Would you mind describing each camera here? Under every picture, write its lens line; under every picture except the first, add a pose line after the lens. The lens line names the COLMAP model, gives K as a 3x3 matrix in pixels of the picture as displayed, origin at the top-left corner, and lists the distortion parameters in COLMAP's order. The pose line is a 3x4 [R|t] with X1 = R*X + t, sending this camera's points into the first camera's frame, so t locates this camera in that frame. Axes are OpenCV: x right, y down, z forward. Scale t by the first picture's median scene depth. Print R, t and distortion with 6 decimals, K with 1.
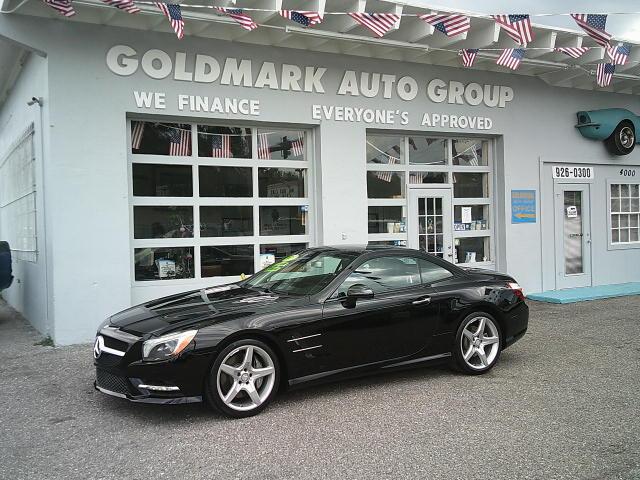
lens RADIAL K [[646.8, 0, 288.5], [0, 646.8, 238.9], [0, 0, 1]] dist [0.126468, -0.279263]
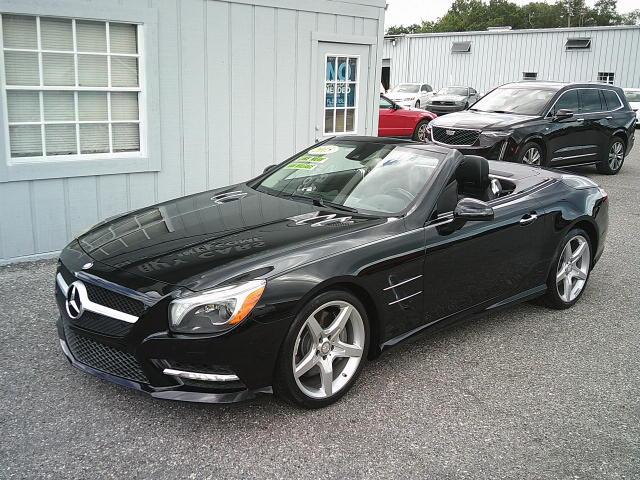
lens RADIAL K [[646.8, 0, 288.5], [0, 646.8, 238.9], [0, 0, 1]] dist [0.126468, -0.279263]
pose [[0.978605, -0.005255, 0.205682, -0.130566], [-0.036057, 0.979823, 0.196588, -0.009995], [-0.202565, -0.199799, 0.958670, 0.229878]]
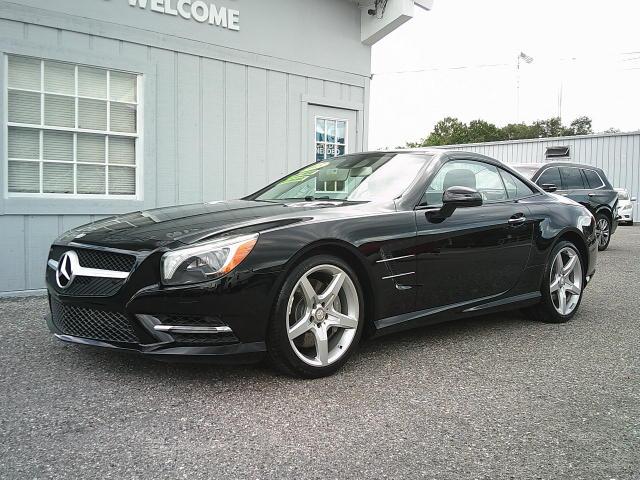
lens RADIAL K [[646.8, 0, 288.5], [0, 646.8, 238.9], [0, 0, 1]] dist [0.126468, -0.279263]
pose [[0.976572, 0.021380, 0.214126, -0.129996], [-0.024695, 0.999613, 0.012816, 0.073020], [-0.213769, -0.017804, 0.976722, 0.217646]]
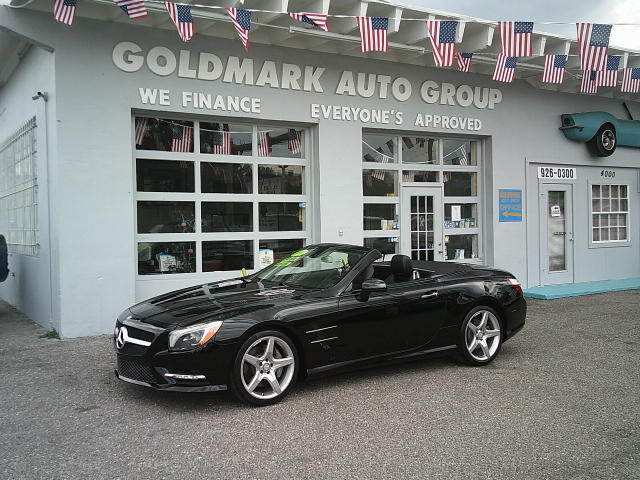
lens RADIAL K [[646.8, 0, 288.5], [0, 646.8, 238.9], [0, 0, 1]] dist [0.126468, -0.279263]
pose [[0.999057, 0.008361, 0.042594, -0.043212], [-0.008585, 0.999950, 0.005069, 0.001283], [-0.042549, -0.005430, 0.999080, -0.020925]]
